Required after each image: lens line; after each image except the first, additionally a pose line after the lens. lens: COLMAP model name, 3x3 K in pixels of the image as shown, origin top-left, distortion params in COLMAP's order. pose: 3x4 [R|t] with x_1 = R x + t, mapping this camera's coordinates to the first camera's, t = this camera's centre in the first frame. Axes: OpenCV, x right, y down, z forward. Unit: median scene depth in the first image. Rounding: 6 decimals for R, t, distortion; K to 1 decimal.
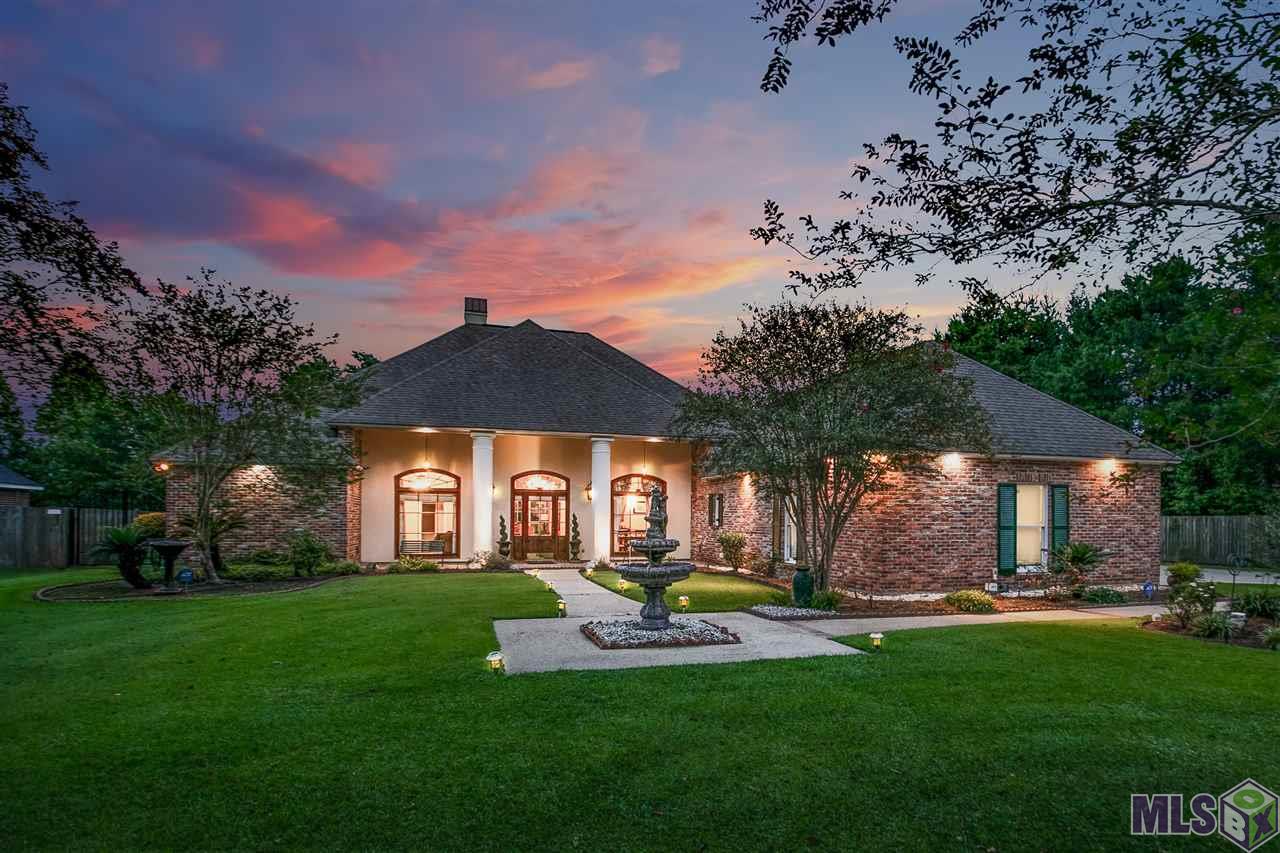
lens RADIAL K [[1679.3, 0, 640.0], [0, 1679.3, 426.5], [0, 0, 1]] dist [0.012403, -1.297818]
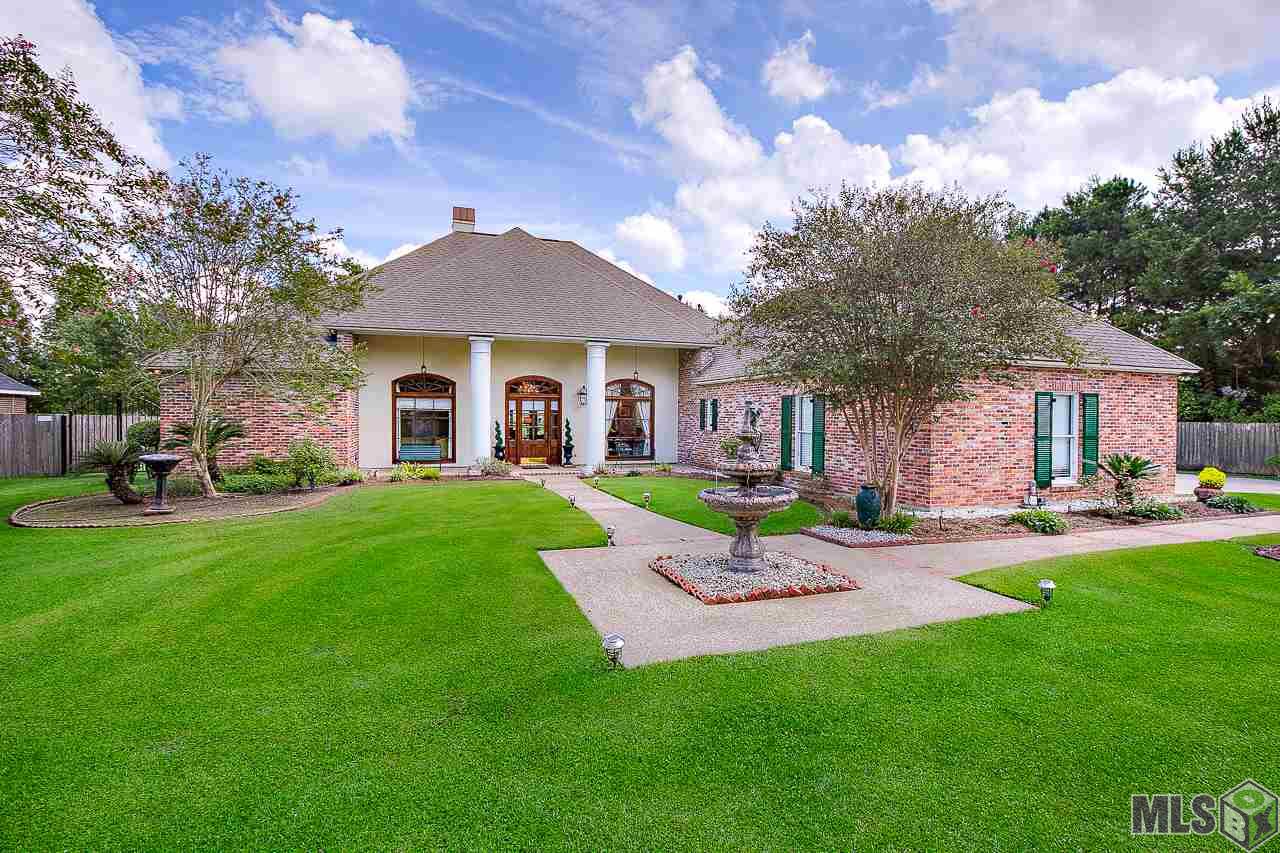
lens RADIAL K [[1508.4, 0, 640.0], [0, 1508.4, 426.5], [0, 0, 1]] dist [-0.176737, 0.027549]
pose [[0.999486, 0.002714, 0.031939, -0.035650], [-0.004629, 0.998185, 0.060048, 0.003226], [-0.031718, -0.060165, 0.997684, 0.140179]]
